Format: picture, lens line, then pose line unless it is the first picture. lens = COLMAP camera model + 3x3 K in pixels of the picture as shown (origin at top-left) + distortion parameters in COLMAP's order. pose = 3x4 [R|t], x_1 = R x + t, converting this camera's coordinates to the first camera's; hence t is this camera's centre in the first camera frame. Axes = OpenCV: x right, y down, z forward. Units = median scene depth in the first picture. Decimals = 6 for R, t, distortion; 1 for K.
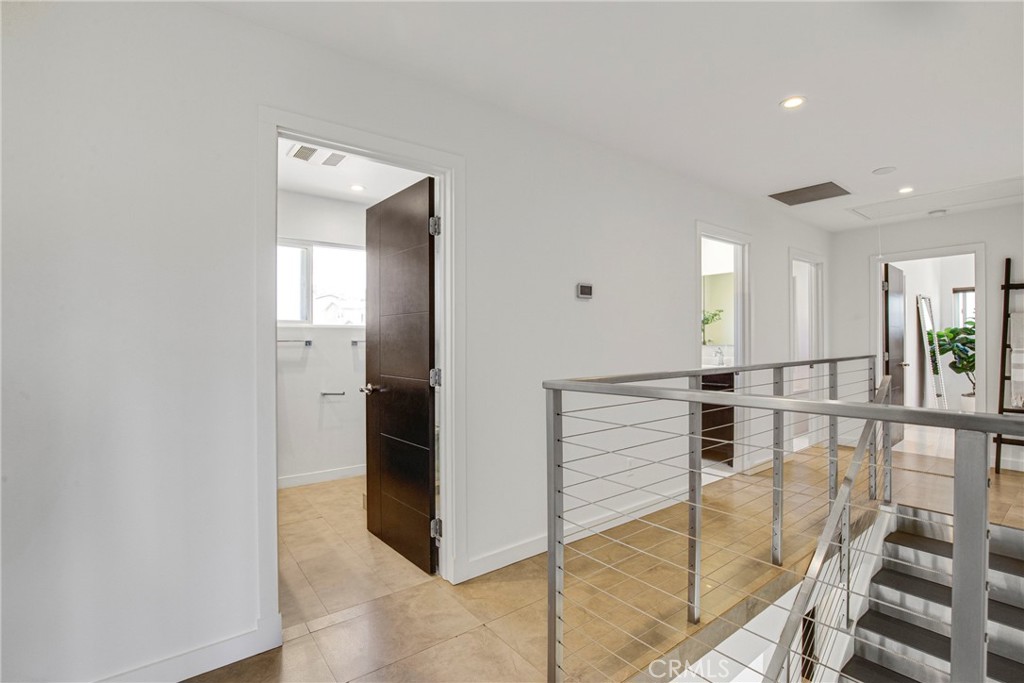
lens RADIAL K [[476.4, 0, 516.4], [0, 476.4, 341.1], [0, 0, 1]] dist [-0.019956, 0.001023]
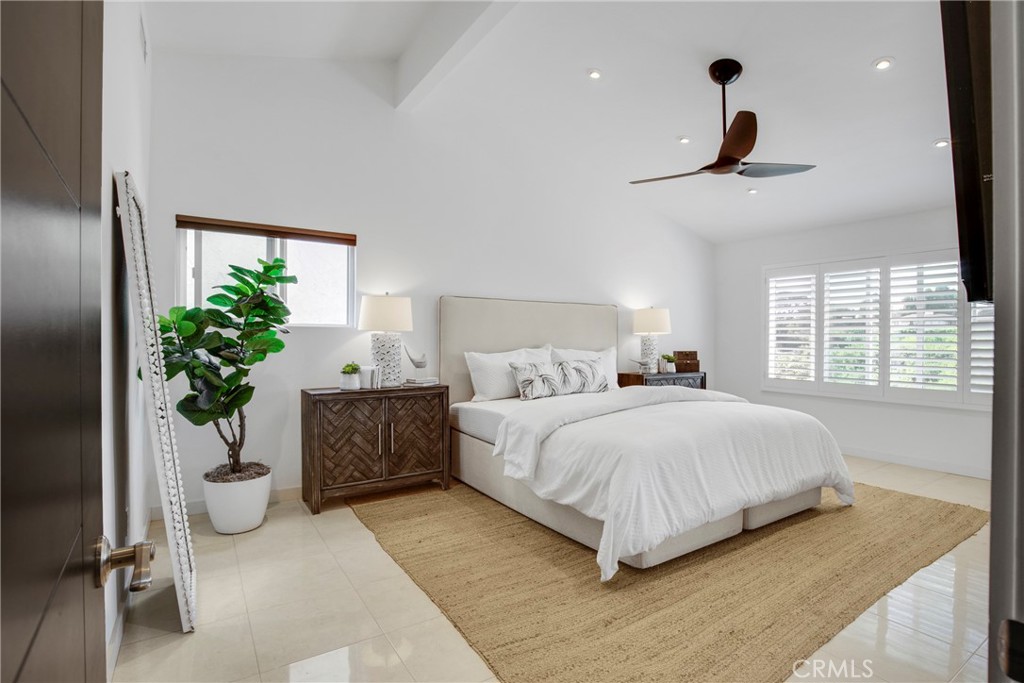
lens RADIAL K [[476.4, 0, 516.4], [0, 476.4, 341.1], [0, 0, 1]] dist [-0.019956, 0.001023]
pose [[0.074411, 0.000190, 0.997228, 0.575268], [0.000015, 1.000000, -0.000192, -0.001320], [-0.997228, 0.000029, 0.074411, 0.712382]]
